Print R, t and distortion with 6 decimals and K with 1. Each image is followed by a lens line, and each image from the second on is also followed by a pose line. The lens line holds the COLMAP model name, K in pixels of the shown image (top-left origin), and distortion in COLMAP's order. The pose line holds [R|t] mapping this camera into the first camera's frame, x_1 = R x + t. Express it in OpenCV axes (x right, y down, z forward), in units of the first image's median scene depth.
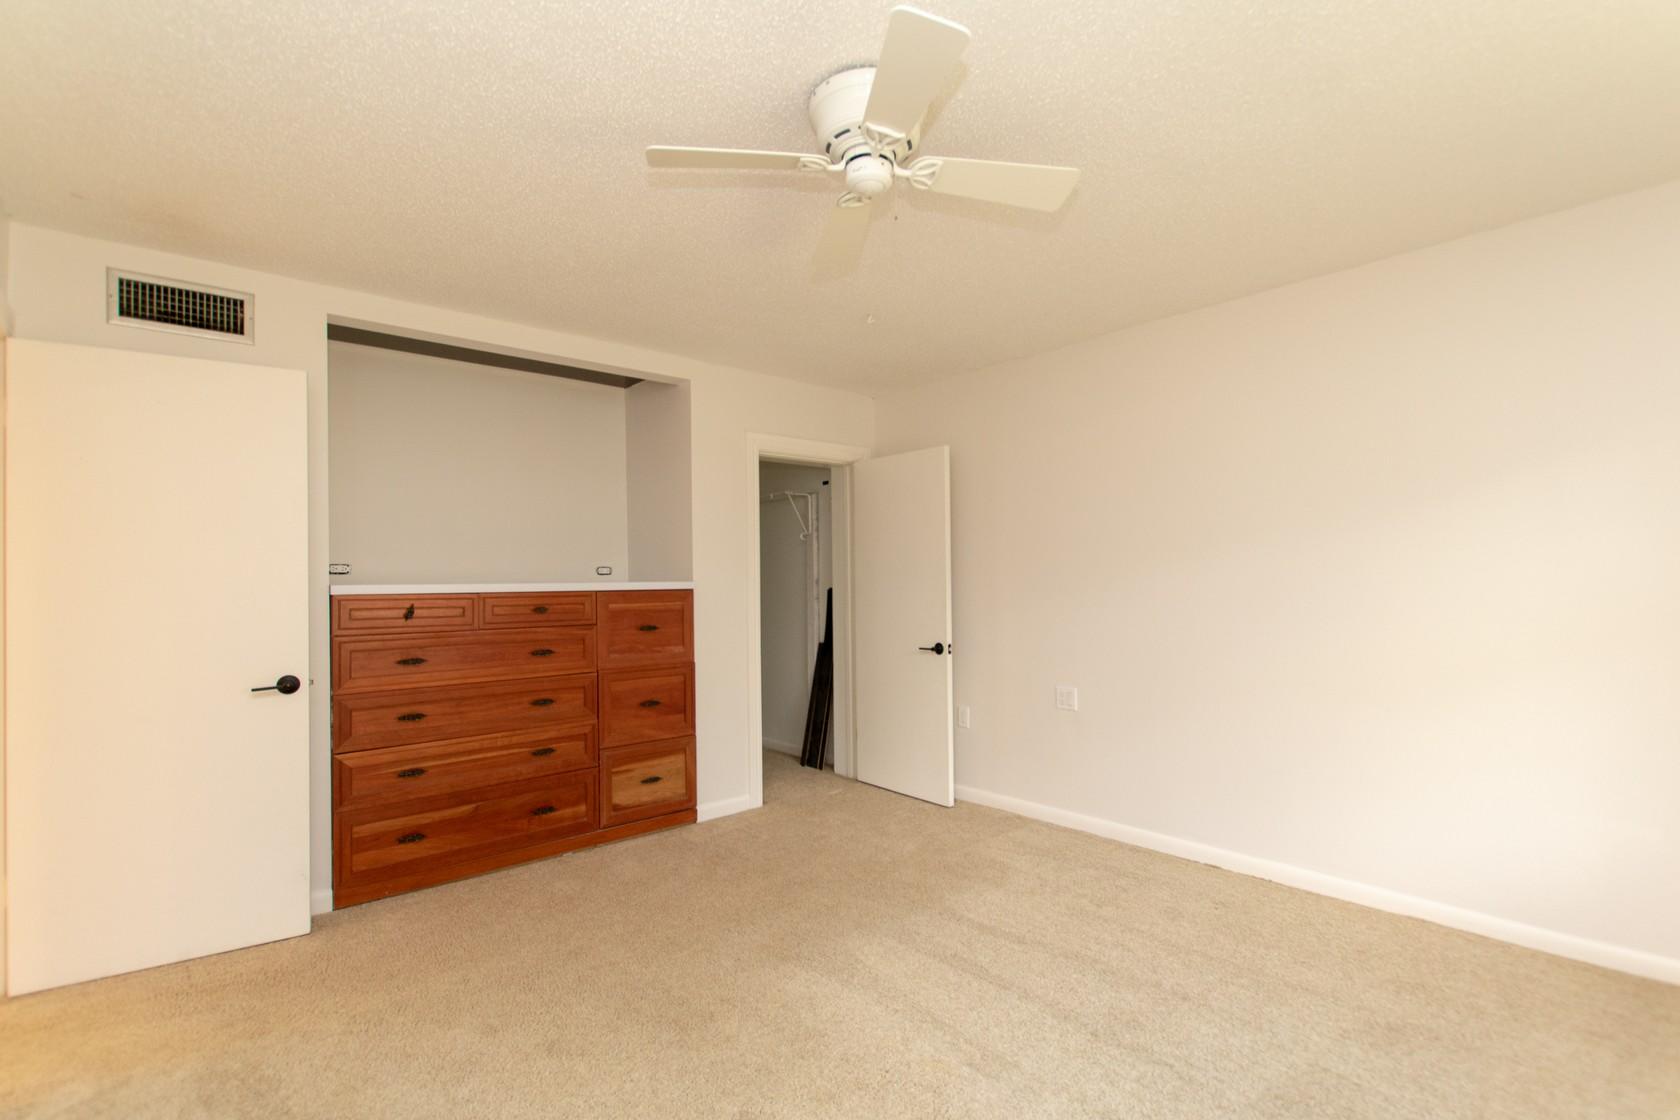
lens RADIAL K [[763.2, 0, 842.1], [0, 763.2, 570.7], [0, 0, 1]] dist [0.009507, -0.004685]
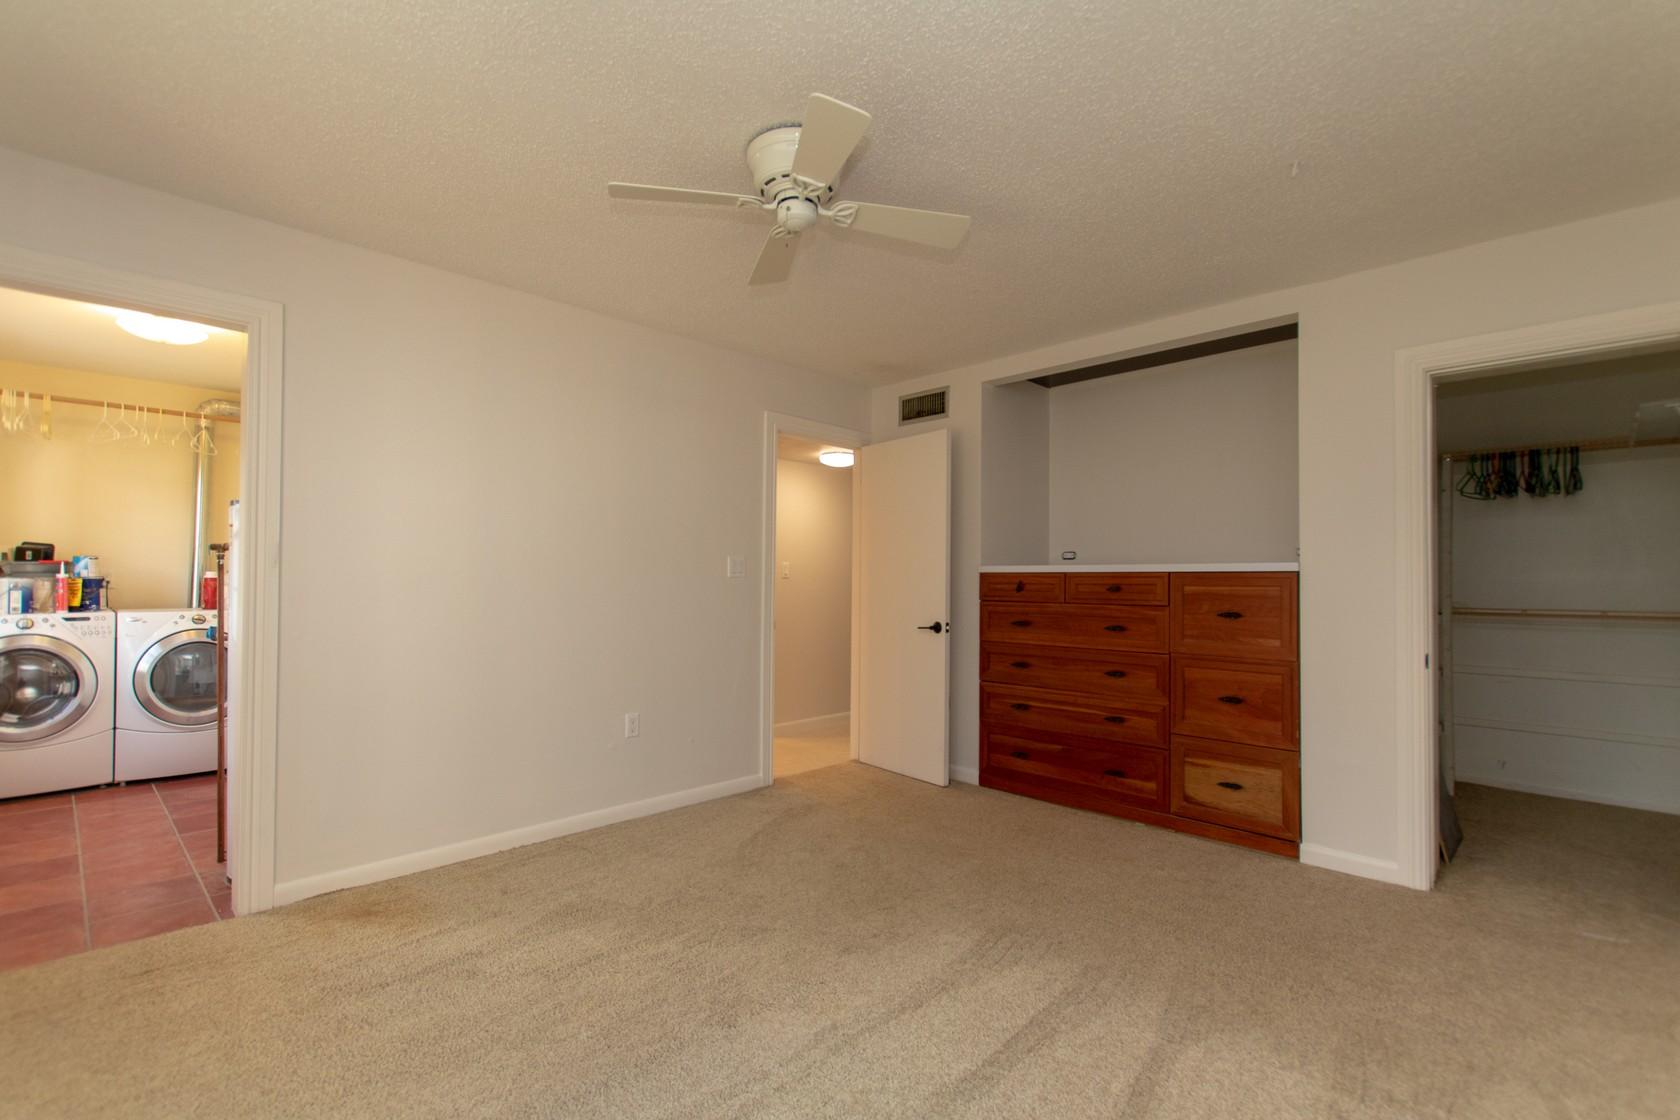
lens RADIAL K [[763.2, 0, 829.7], [0, 763.2, 570.7], [0, 0, 1]] dist [0.009507, -0.004685]
pose [[0.059280, -0.000240, -0.998241, 0.652169], [0.010128, 0.999949, 0.000361, 0.019916], [0.998190, -0.010131, 0.059279, 0.514259]]
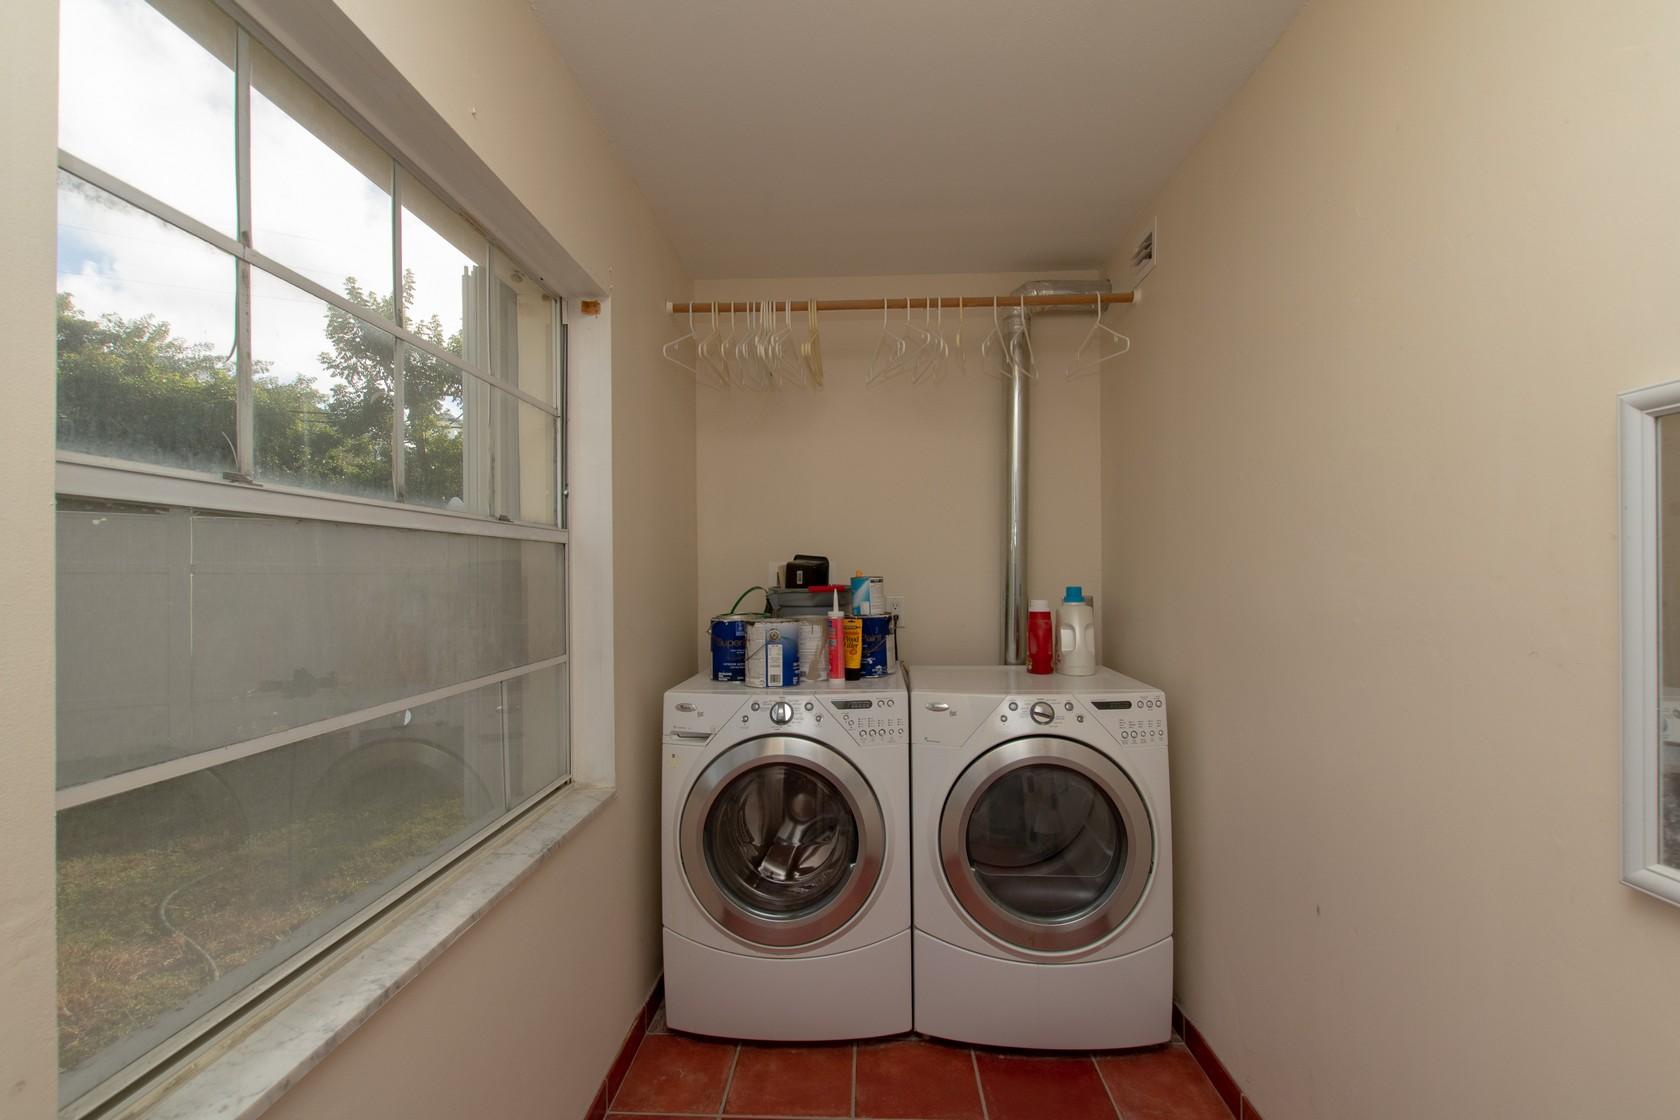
lens RADIAL K [[763.2, 0, 837.6], [0, 763.2, 567.6], [0, 0, 1]] dist [0.009507, -0.004685]
pose [[-0.702639, 0.011746, -0.711450, 0.307359], [0.030045, 0.999462, -0.013171, 0.004466], [0.710912, -0.030630, -0.702613, 0.229683]]
